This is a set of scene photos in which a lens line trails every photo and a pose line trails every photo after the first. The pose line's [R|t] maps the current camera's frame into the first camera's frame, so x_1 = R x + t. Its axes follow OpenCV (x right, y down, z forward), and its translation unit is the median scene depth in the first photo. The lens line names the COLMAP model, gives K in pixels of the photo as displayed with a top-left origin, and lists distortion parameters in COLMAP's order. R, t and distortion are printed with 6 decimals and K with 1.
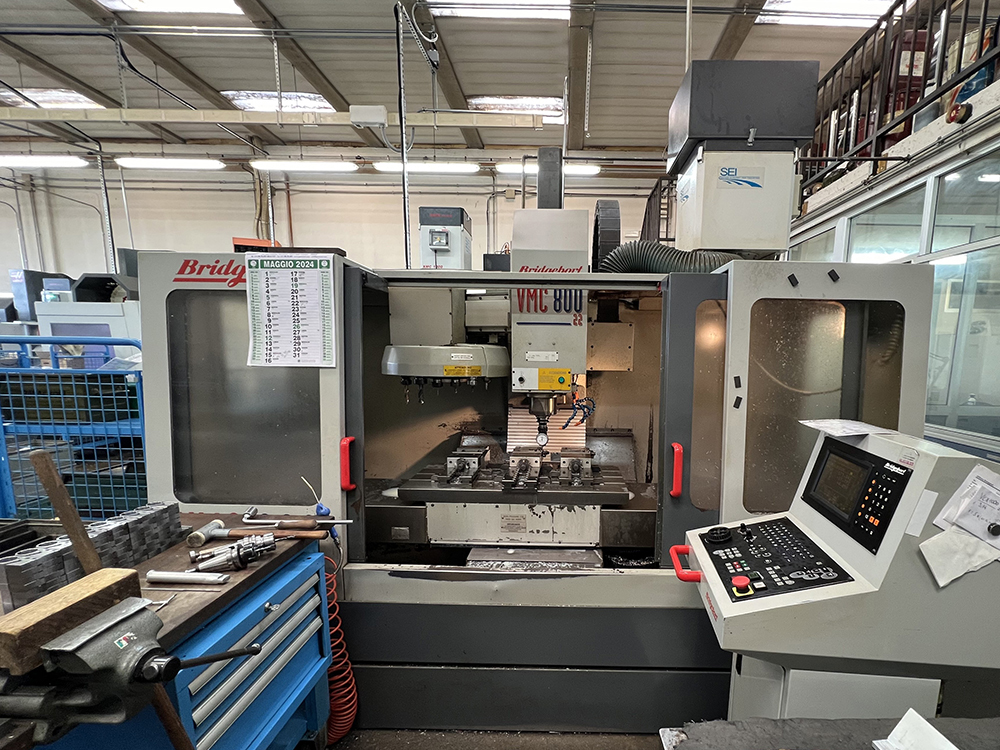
lens RADIAL K [[473.4, 0, 500.0], [0, 473.4, 380.1], [0, 0, 1]] dist [-0.002590, -0.000776]
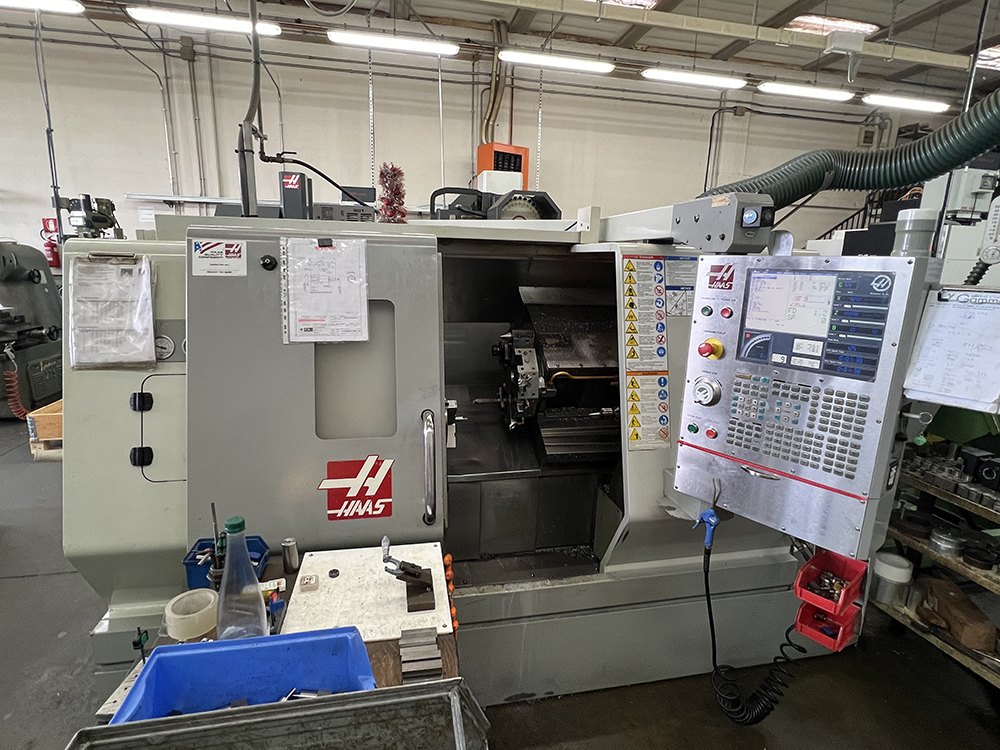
lens RADIAL K [[509.6, 0, 501.0], [0, 509.6, 371.4], [0, 0, 1]] dist [-0.007167, 0.001117]
pose [[0.977655, -0.032841, 0.207637, -0.730645], [0.002165, 0.989242, 0.146271, -0.009738], [-0.210207, -0.142553, 0.967208, -0.004377]]
